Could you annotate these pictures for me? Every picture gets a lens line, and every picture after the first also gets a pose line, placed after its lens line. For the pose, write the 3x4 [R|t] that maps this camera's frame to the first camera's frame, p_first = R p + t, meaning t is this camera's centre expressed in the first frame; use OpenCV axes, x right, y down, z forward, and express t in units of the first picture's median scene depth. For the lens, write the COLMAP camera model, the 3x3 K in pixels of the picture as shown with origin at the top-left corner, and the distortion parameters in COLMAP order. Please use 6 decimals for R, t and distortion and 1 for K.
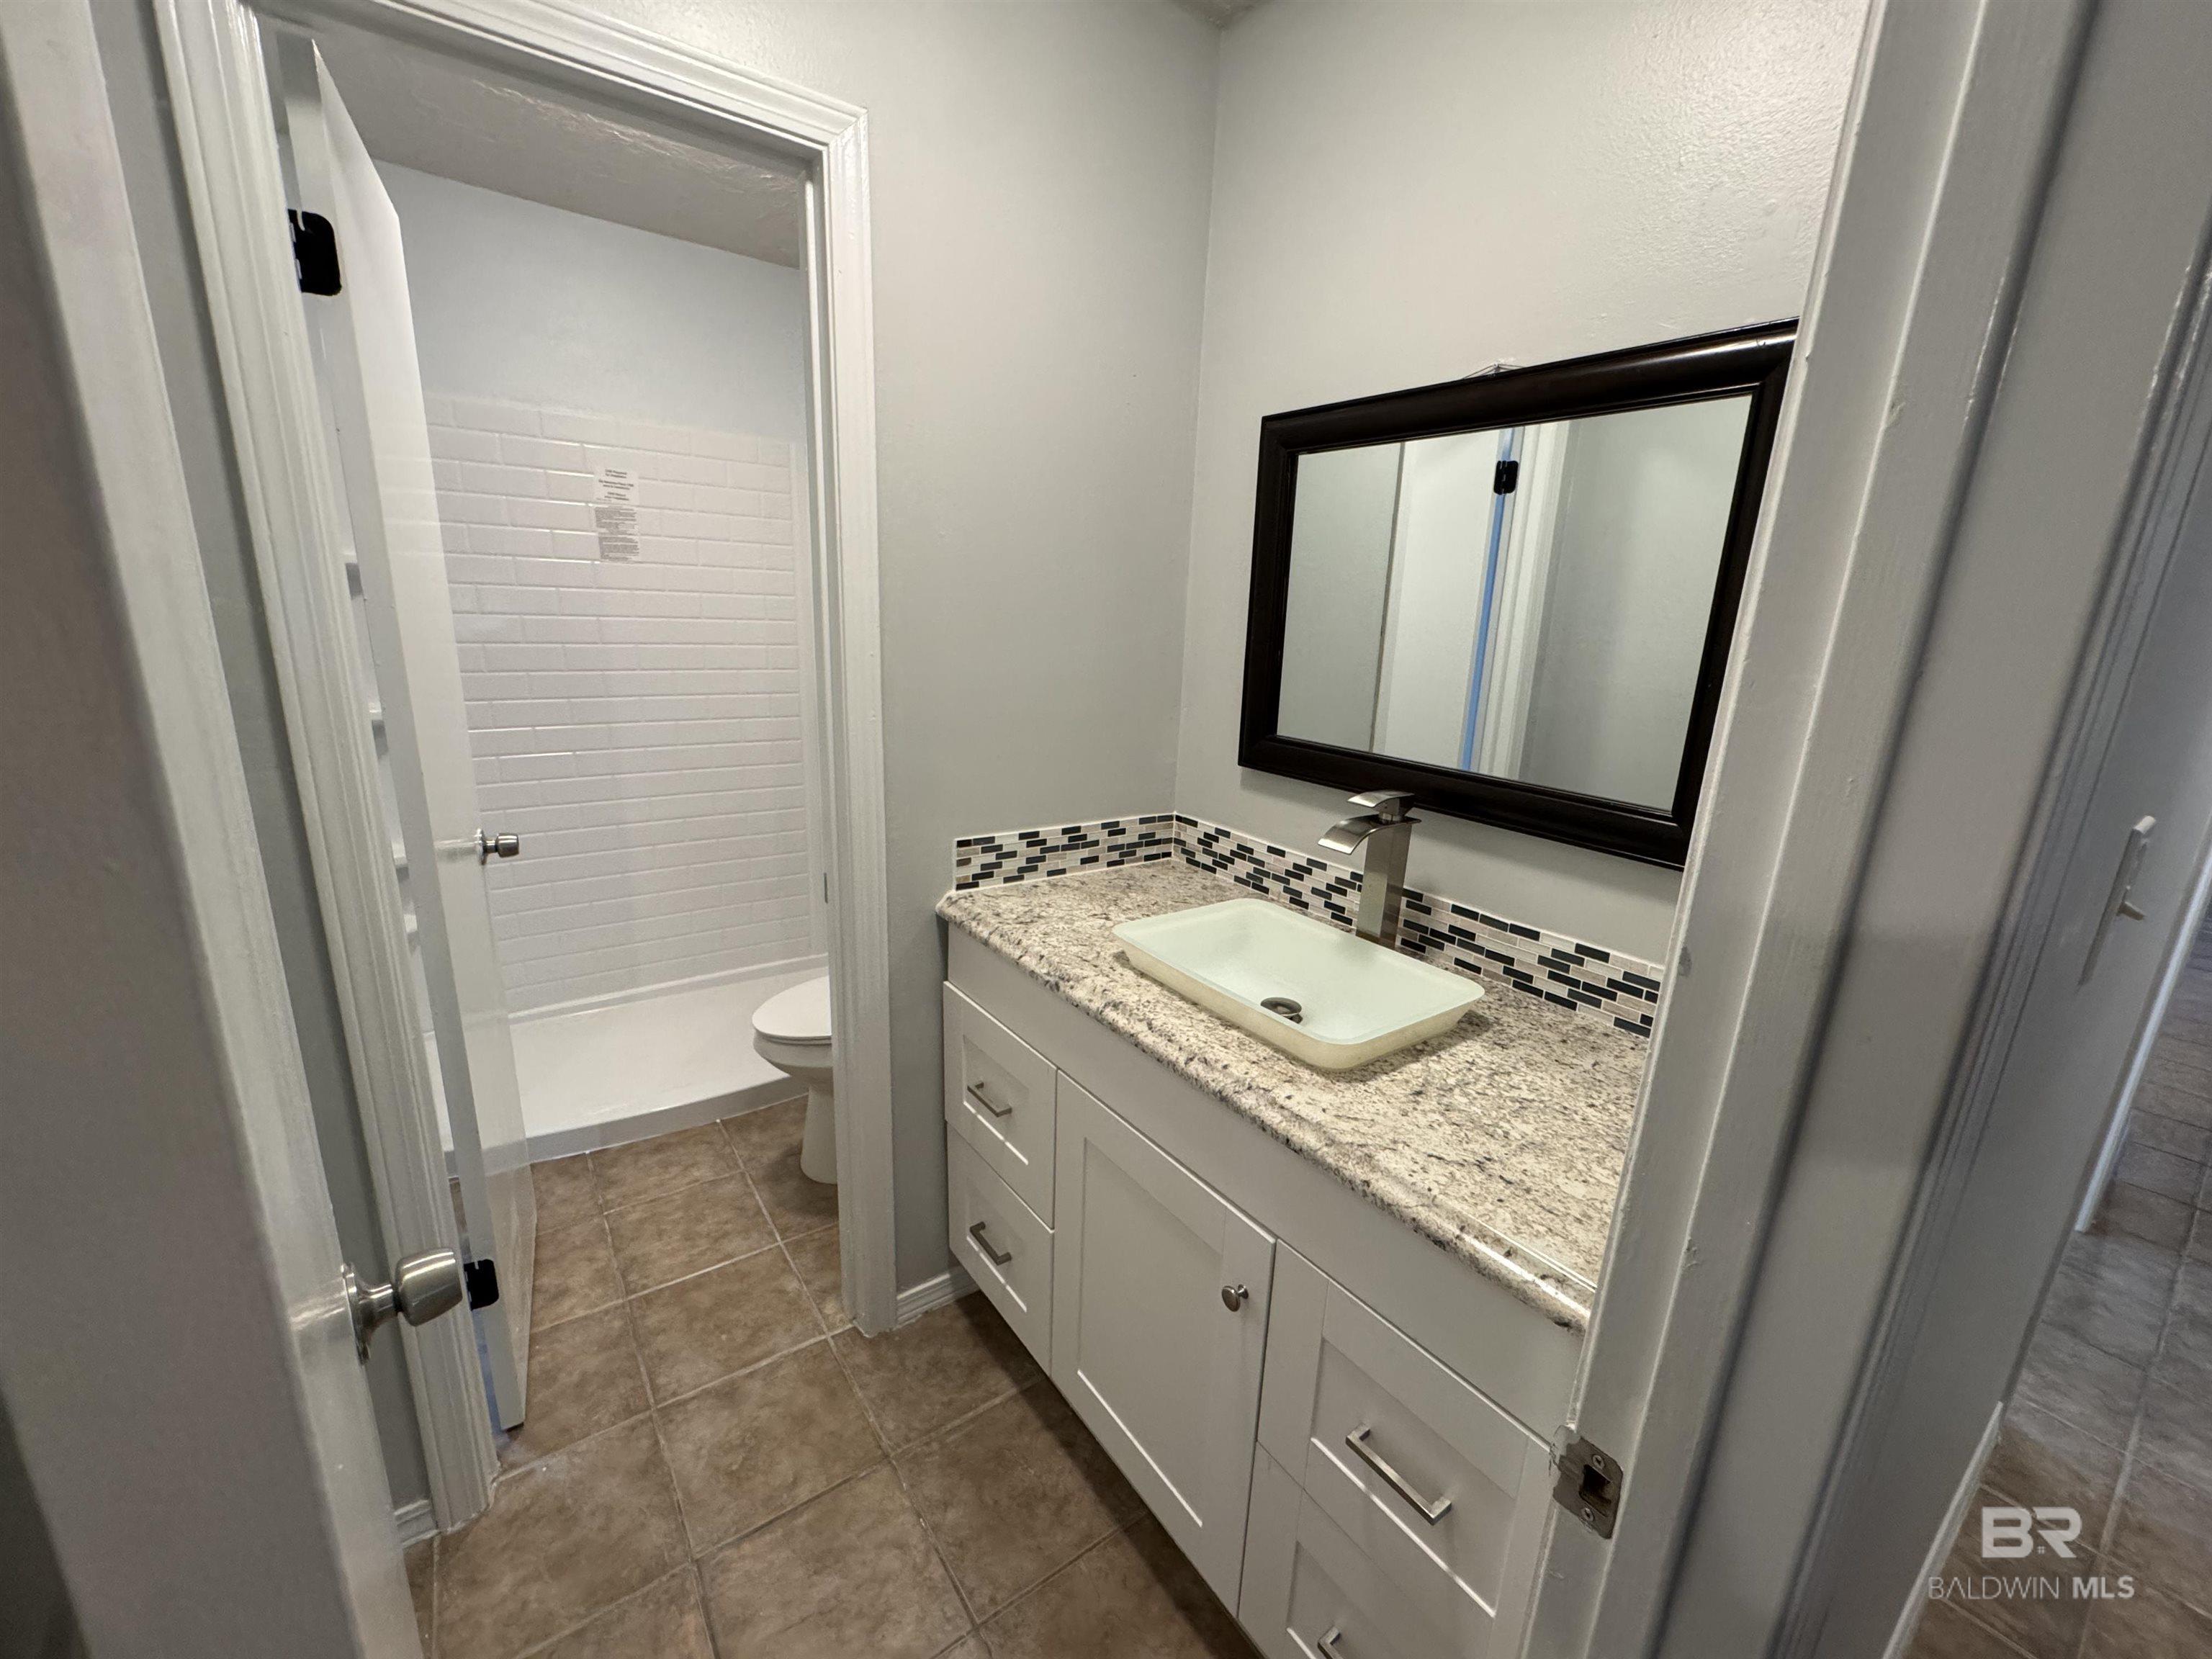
lens RADIAL K [[883.2, 0, 1096.8], [0, 883.2, 825.2], [0, 0, 1]] dist [-0.004205, 0.000461]
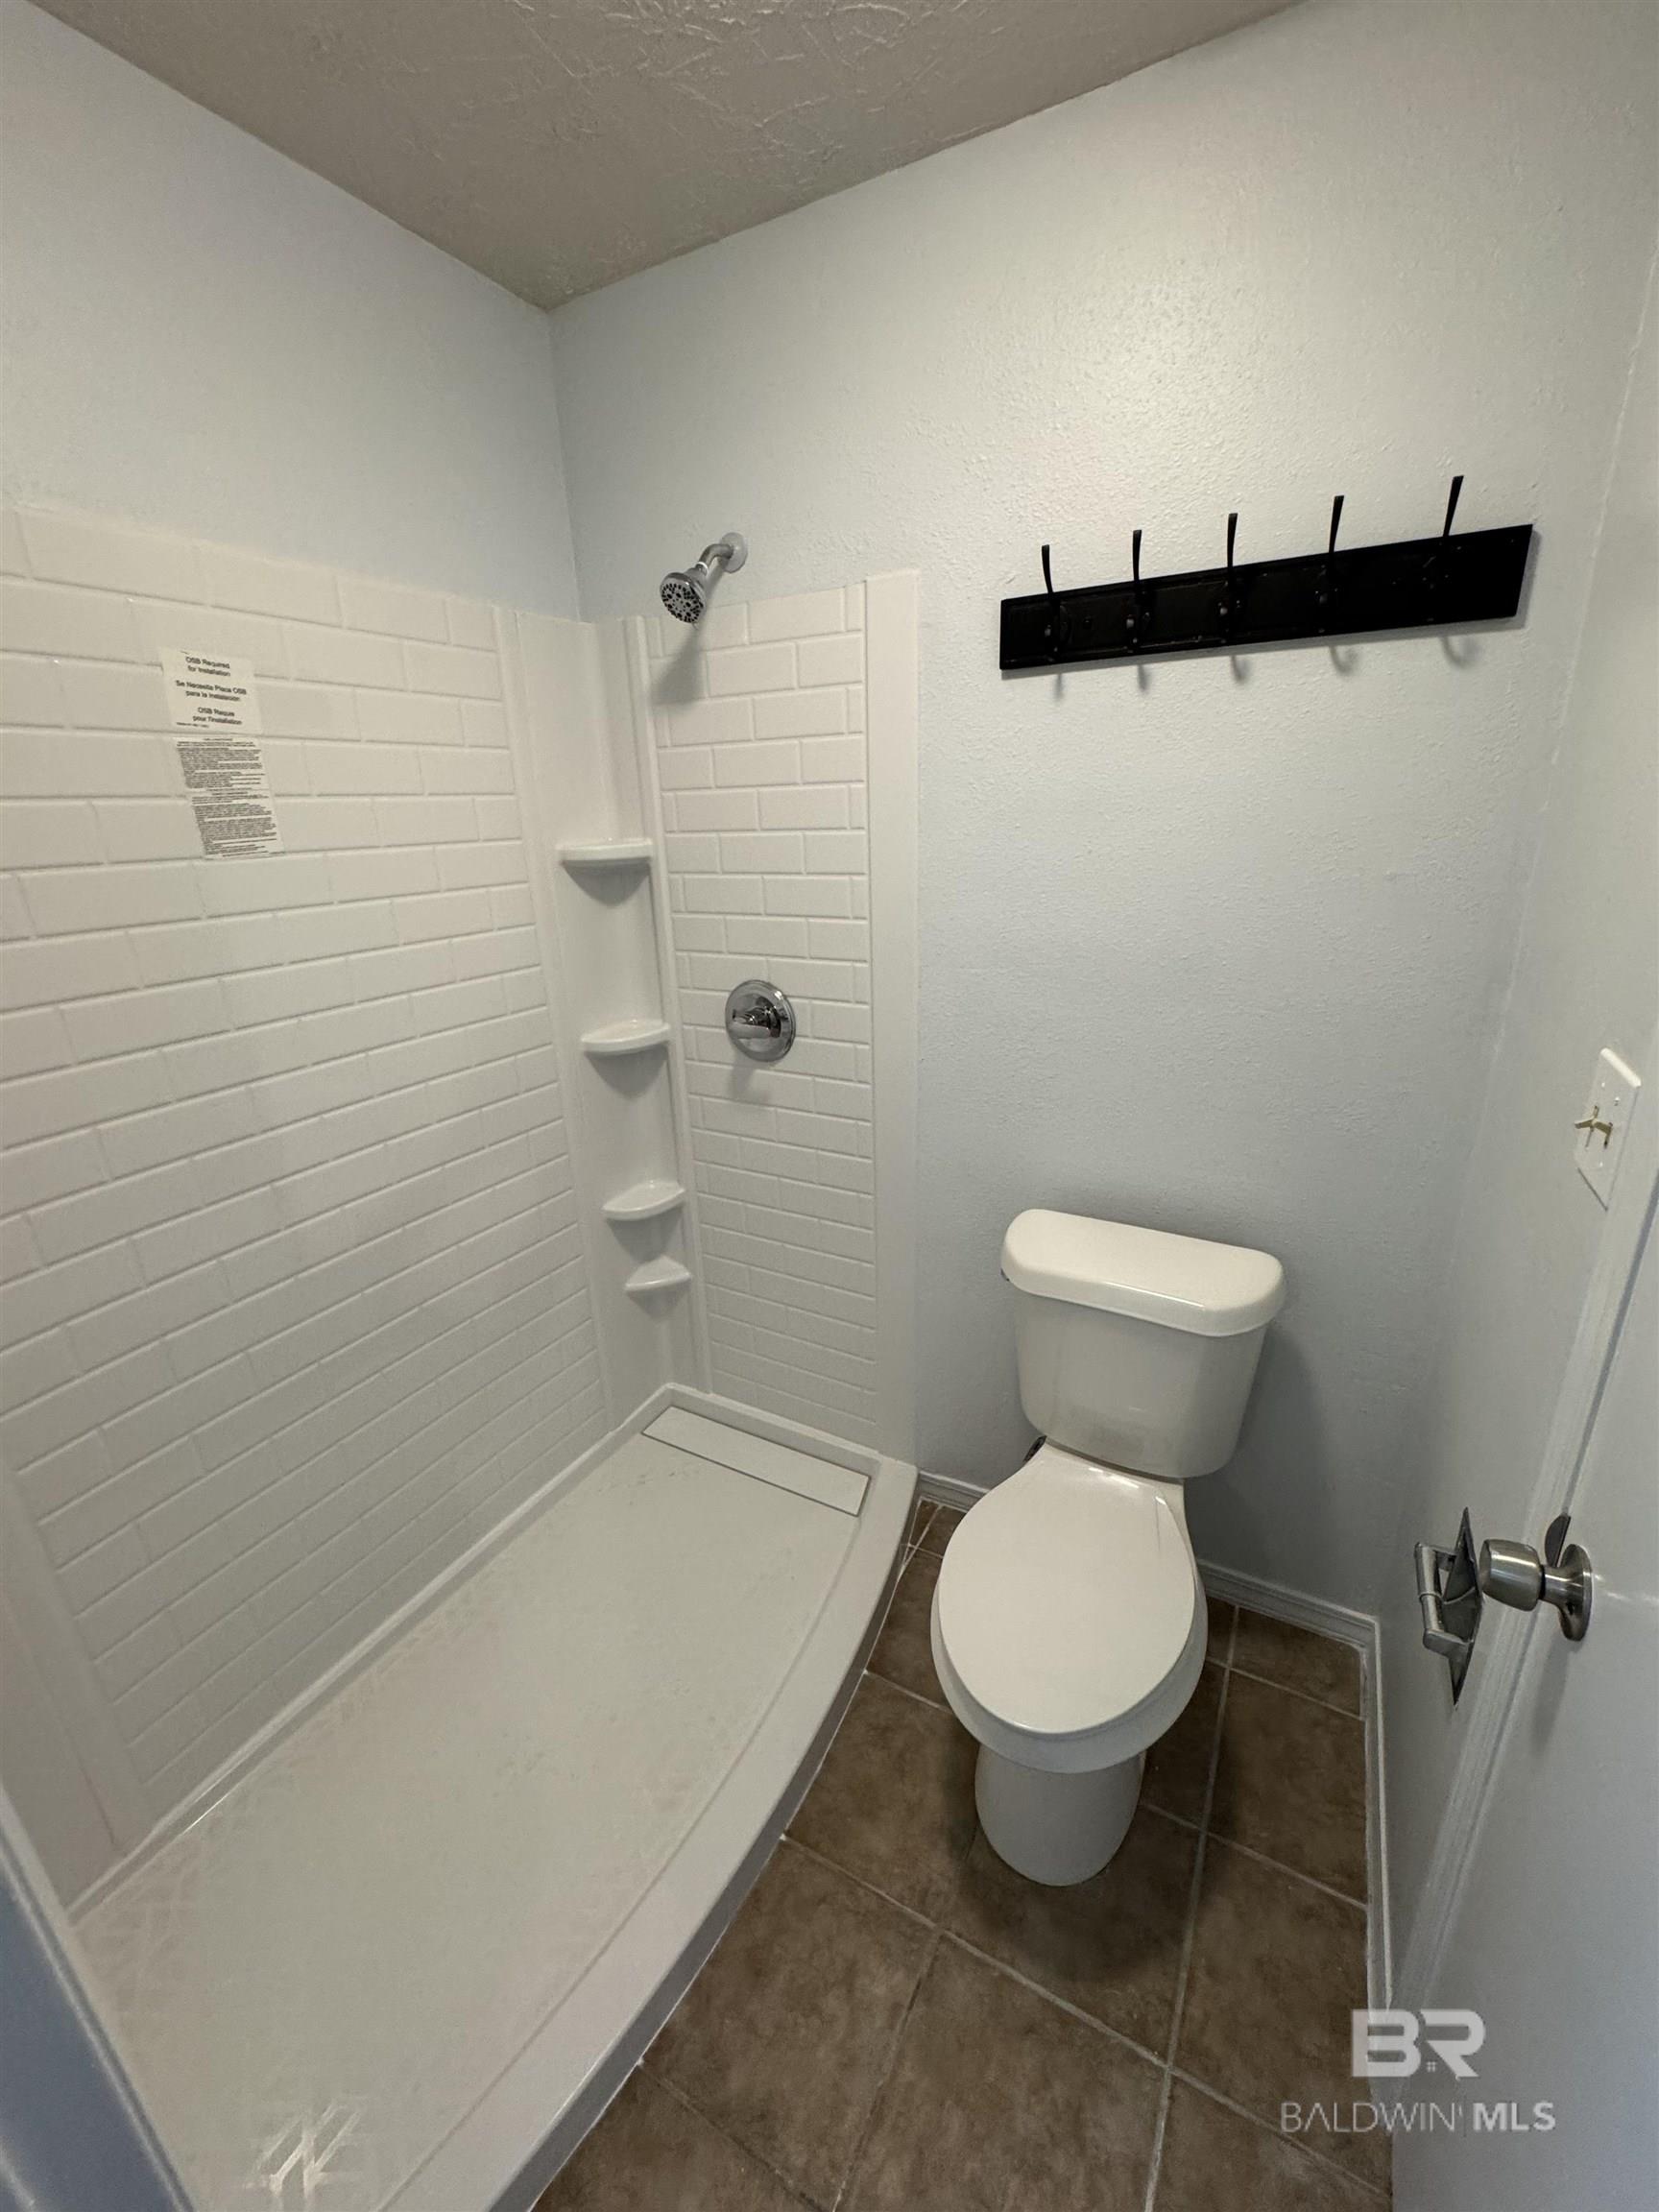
lens RADIAL K [[883.2, 0, 834.7], [0, 883.2, 1109.3], [0, 0, 1]] dist [-0.004205, 0.000461]
pose [[0.903245, -0.202934, 0.378107, -0.465671], [0.171148, 0.978363, 0.116249, -0.166650], [-0.393517, -0.040289, 0.918434, 0.431614]]
